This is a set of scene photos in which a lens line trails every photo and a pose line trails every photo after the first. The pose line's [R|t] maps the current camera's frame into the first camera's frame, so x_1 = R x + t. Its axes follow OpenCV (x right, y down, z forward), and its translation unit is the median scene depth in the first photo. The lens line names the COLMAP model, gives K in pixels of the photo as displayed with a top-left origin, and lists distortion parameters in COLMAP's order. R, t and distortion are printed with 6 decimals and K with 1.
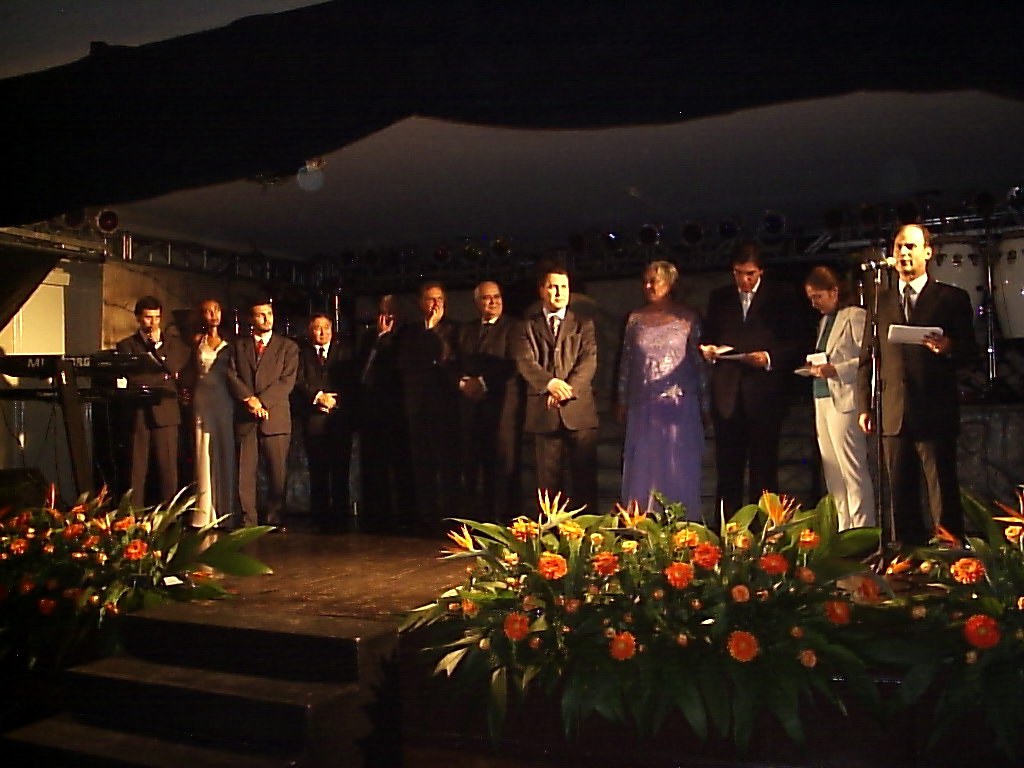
lens RADIAL K [[943.1, 0, 512.0], [0, 943.1, 384.0], [0, 0, 1]] dist [0.005572, 0.008663]
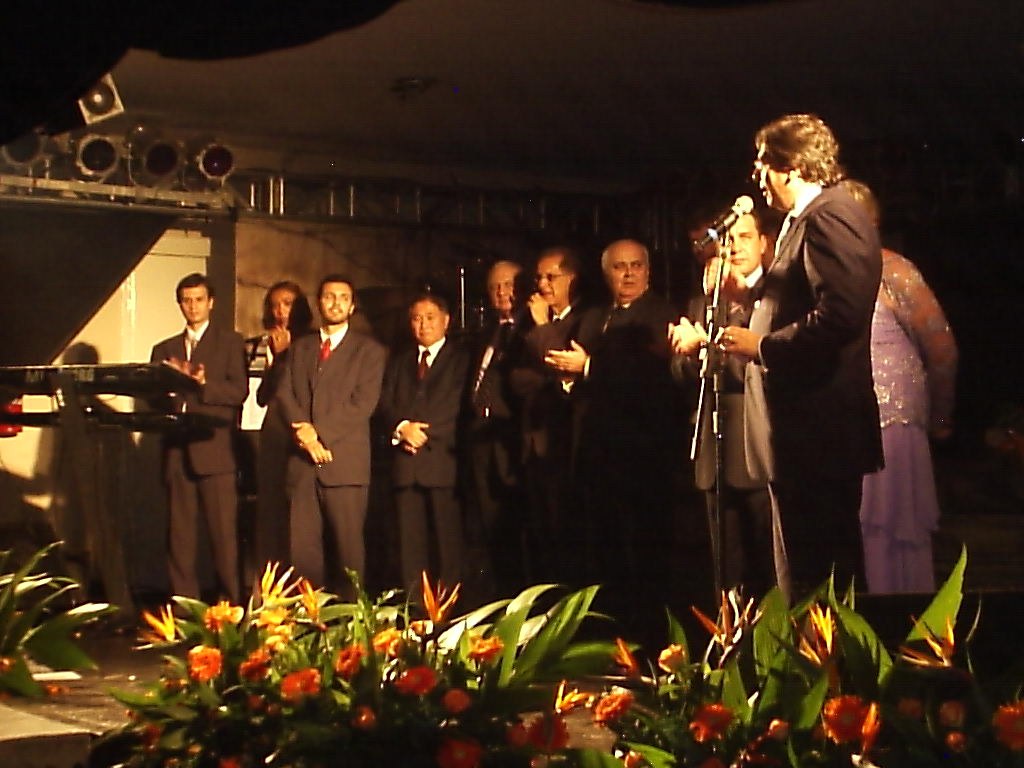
lens RADIAL K [[1970.4, 0, 512.0], [0, 1970.4, 384.0], [0, 0, 1]] dist [-0.044632, -0.036792]
pose [[0.849244, 0.002628, -0.527994, 0.534558], [-0.009587, 0.999900, -0.010443, -0.003050], [0.527914, 0.013931, 0.849184, -0.075059]]
